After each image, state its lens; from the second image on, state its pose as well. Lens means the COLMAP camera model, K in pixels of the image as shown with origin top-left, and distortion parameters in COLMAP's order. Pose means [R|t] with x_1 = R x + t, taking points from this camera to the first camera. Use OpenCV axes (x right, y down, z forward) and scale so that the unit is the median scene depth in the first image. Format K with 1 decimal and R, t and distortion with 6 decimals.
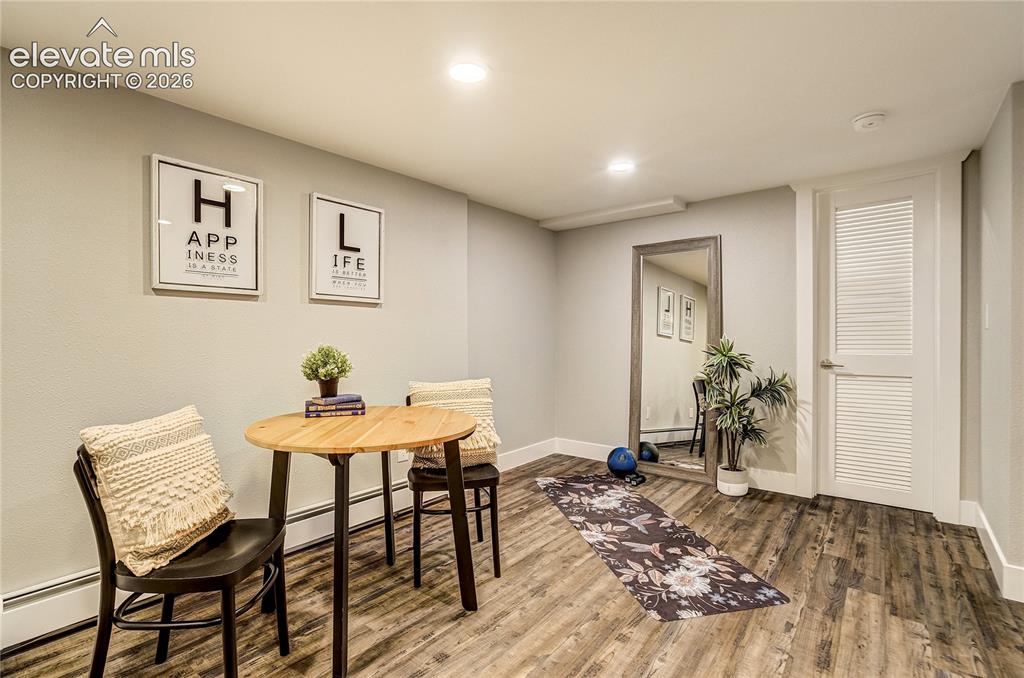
lens RADIAL K [[468.3, 0, 507.8], [0, 468.3, 340.7], [0, 0, 1]] dist [-0.028408, 0.010771]
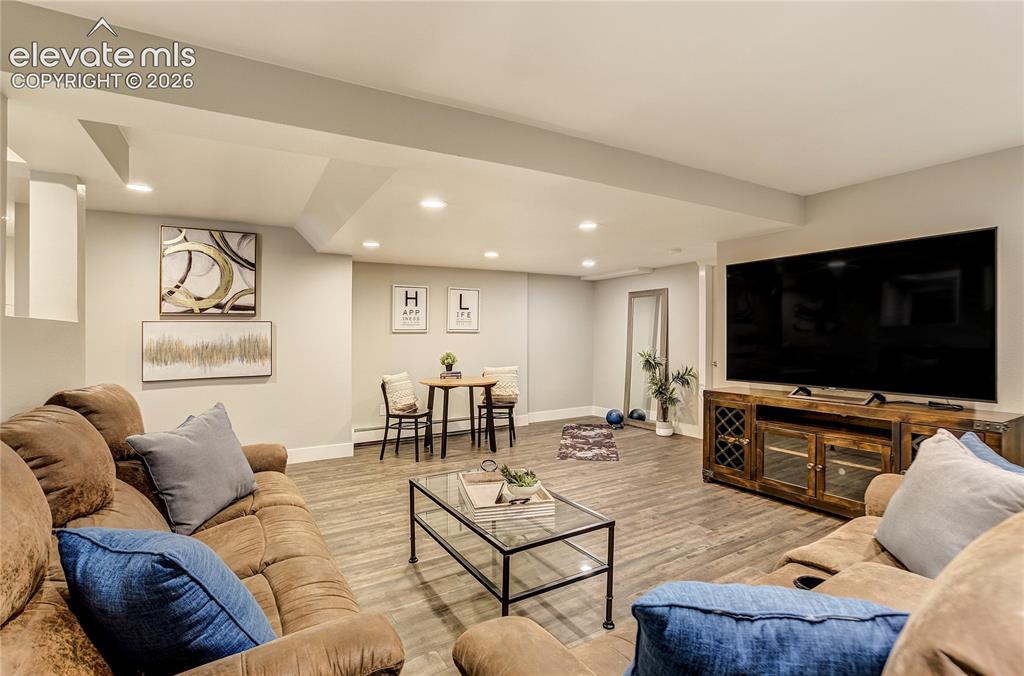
lens RADIAL K [[489.9, 0, 514.1], [0, 489.9, 337.6], [0, 0, 1]] dist [0.002888, 0.000220]
pose [[0.938713, 0.001748, -0.344695, 0.887177], [-0.000685, 0.999995, 0.003205, -0.079372], [0.344699, -0.002773, 0.938709, -1.439768]]
